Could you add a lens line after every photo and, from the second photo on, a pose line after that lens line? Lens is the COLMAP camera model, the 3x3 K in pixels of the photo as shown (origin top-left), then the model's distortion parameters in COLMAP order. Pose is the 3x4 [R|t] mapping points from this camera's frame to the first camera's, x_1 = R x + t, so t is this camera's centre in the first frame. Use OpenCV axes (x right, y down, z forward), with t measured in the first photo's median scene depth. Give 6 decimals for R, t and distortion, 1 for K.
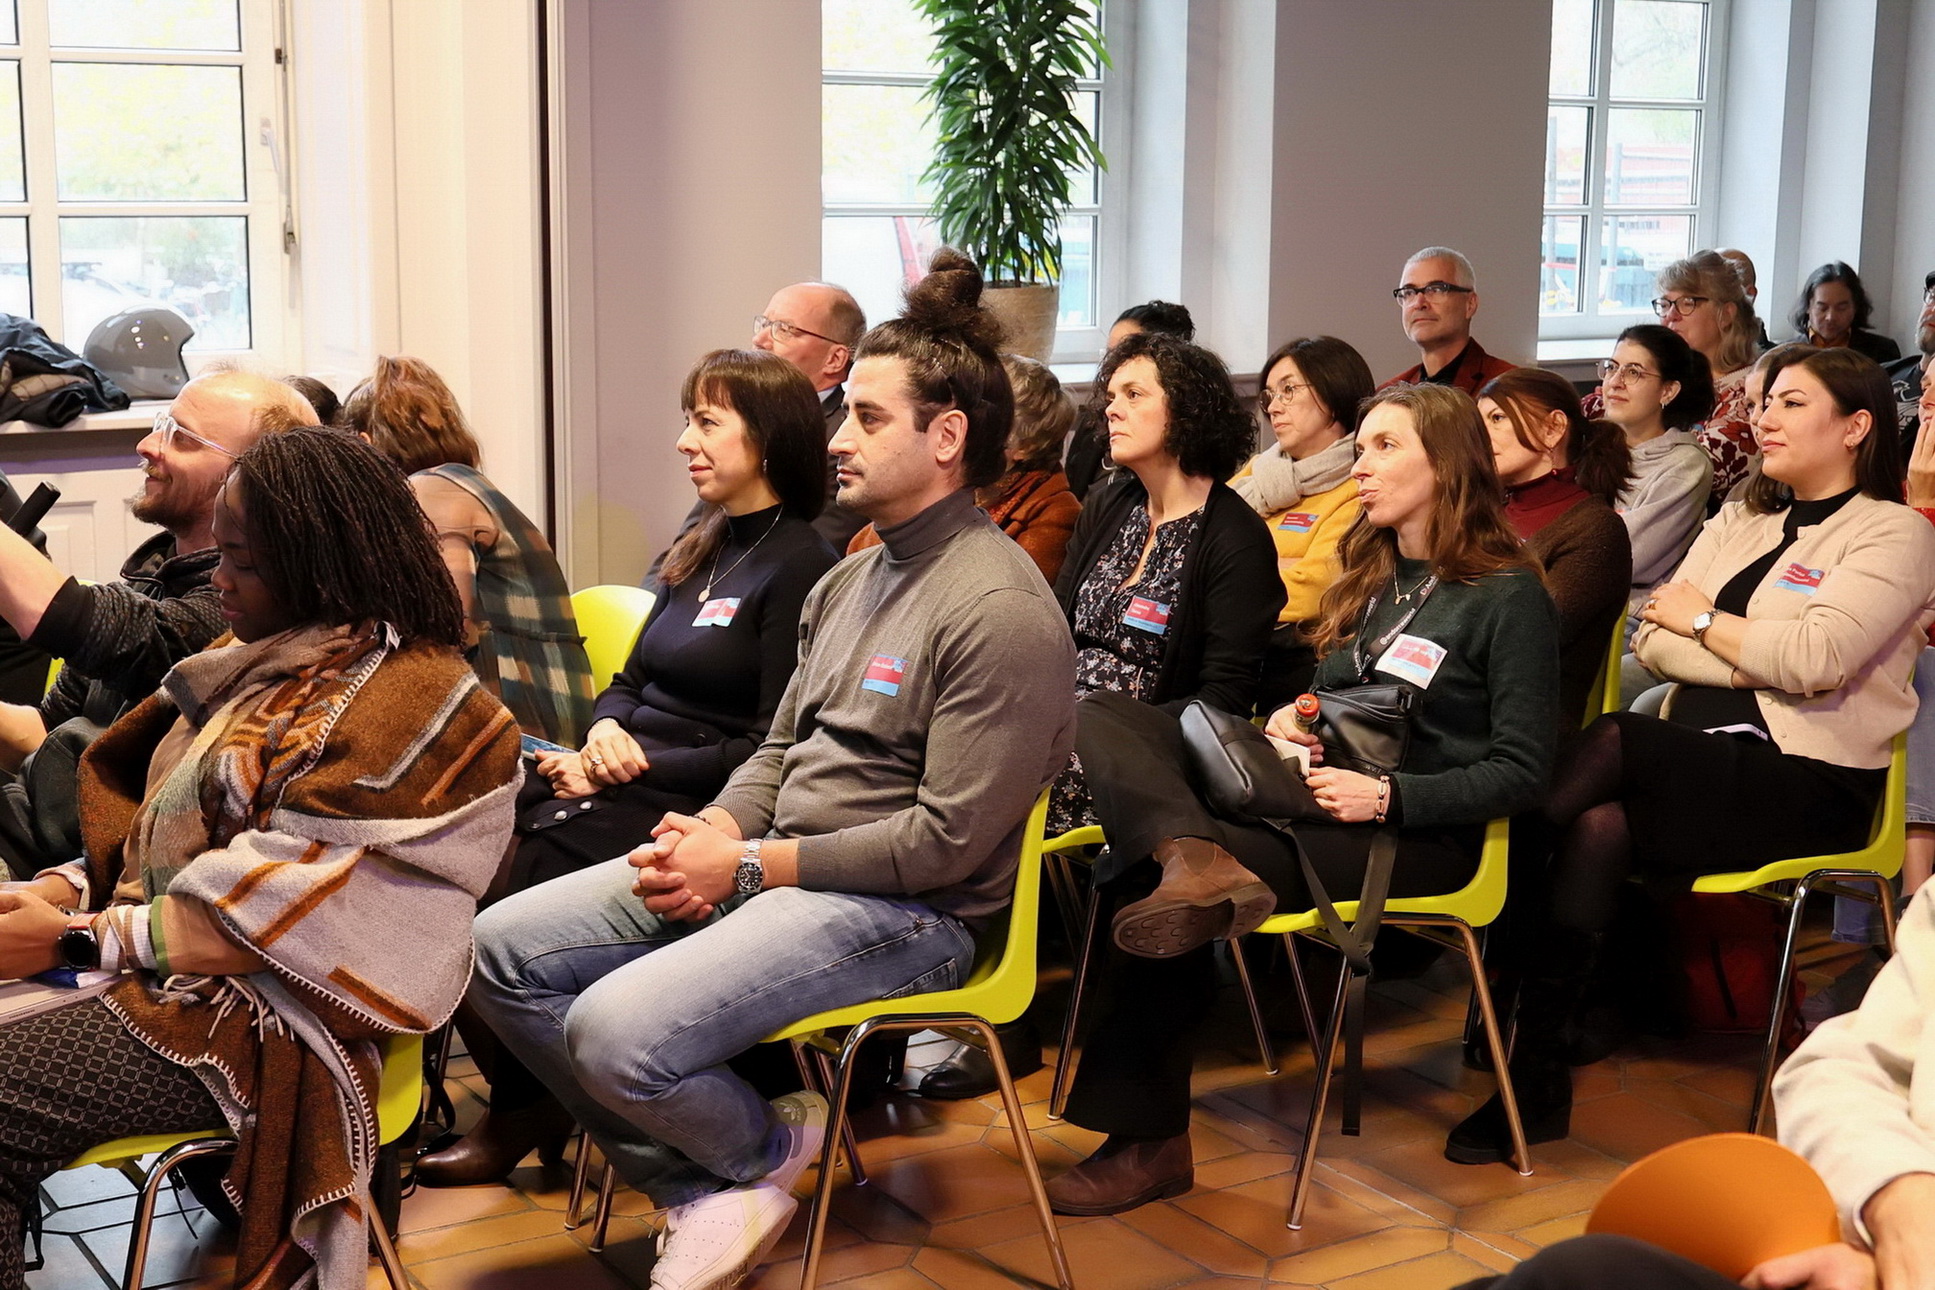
lens RADIAL K [[2683.7, 0, 975.2], [0, 2683.7, 656.9], [0, 0, 1]] dist [-0.012043, 0.000000]
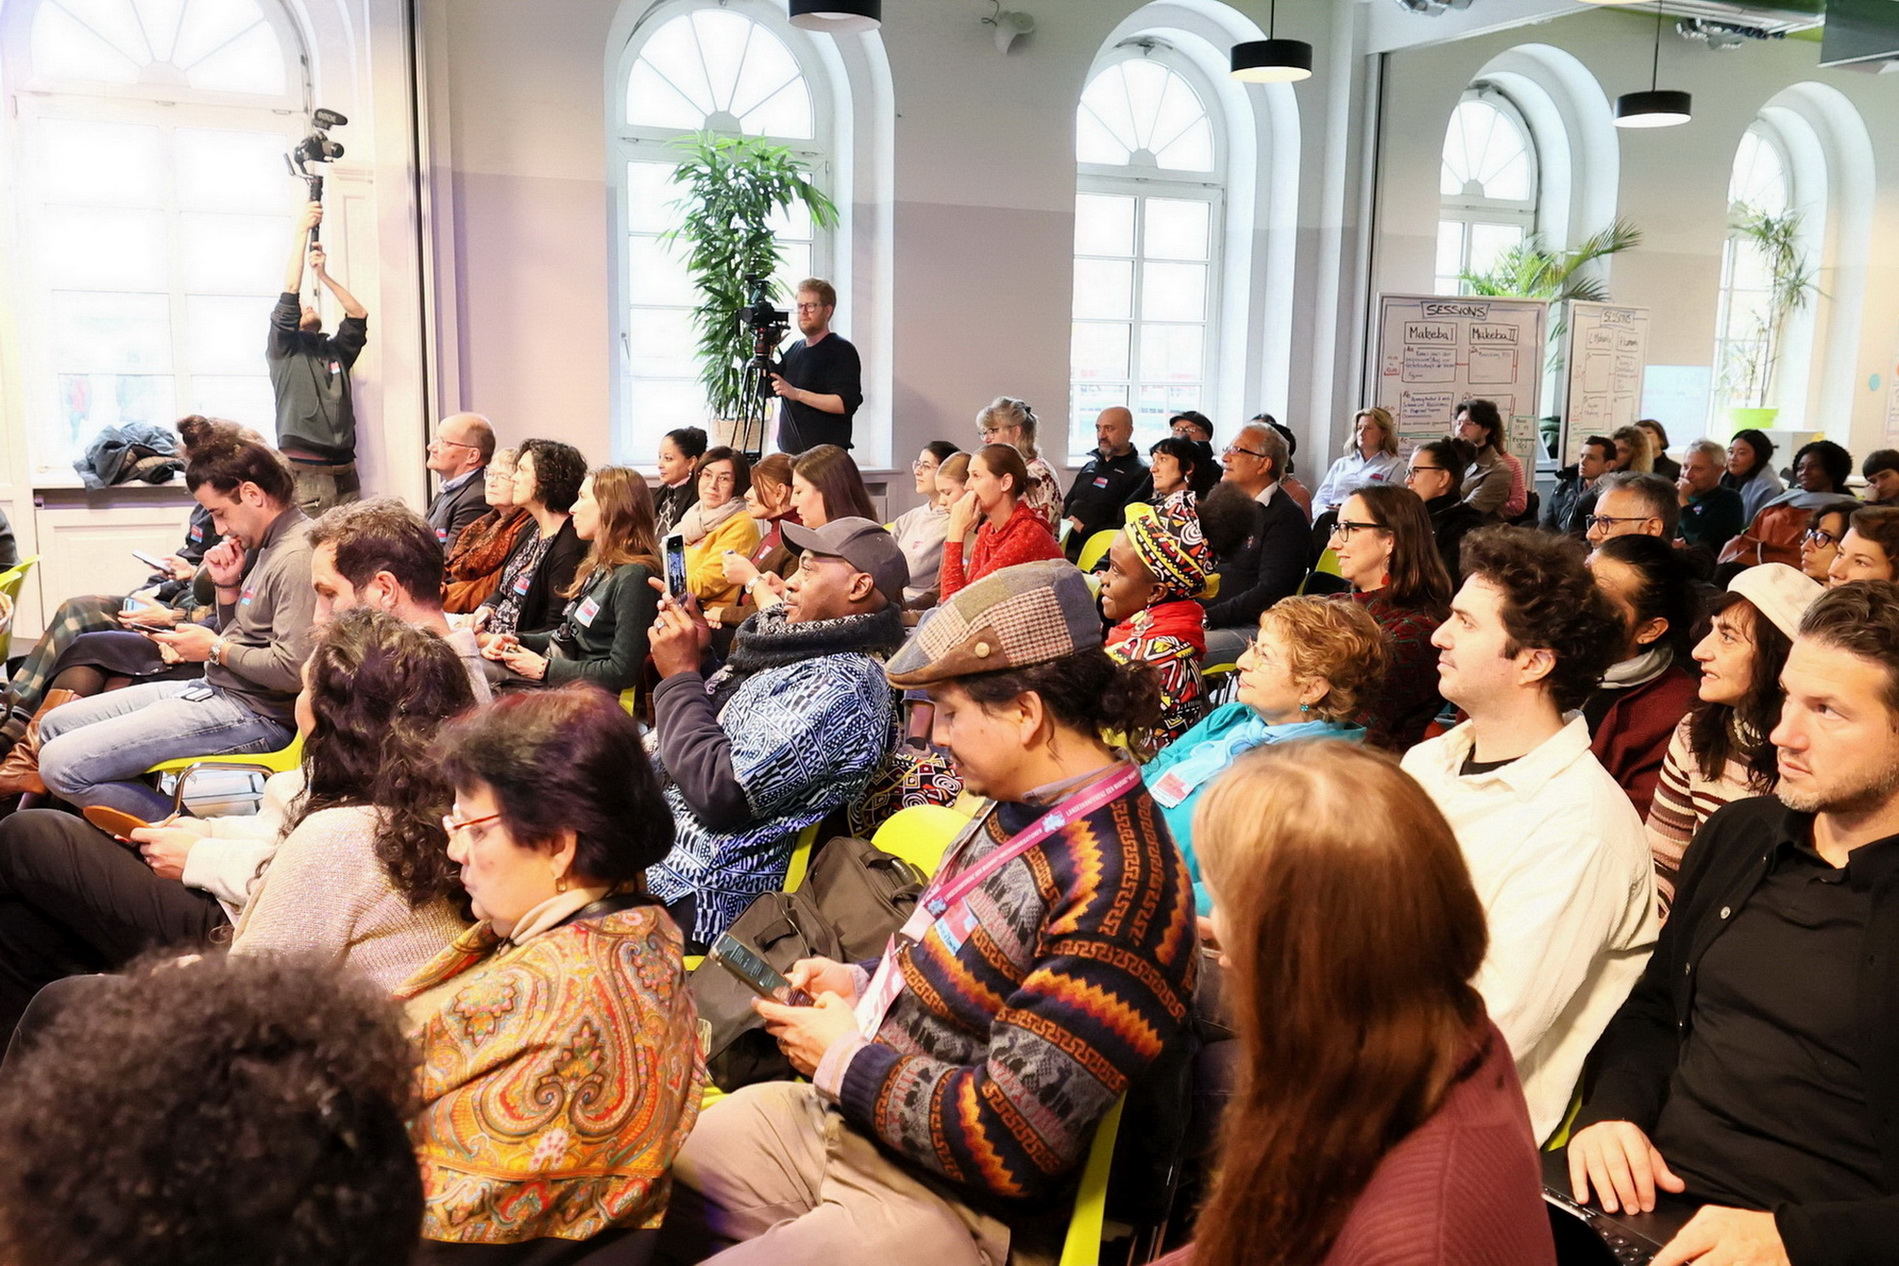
lens RADIAL K [[1605.0, 0, 927.1], [0, 1605.0, 618.5], [0, 0, 1]] dist [0.012349, -0.006061]
pose [[0.993392, 0.031141, -0.110463, 0.452852], [-0.032564, 0.999408, -0.011102, 0.011895], [0.110052, 0.014626, 0.993818, -0.133528]]
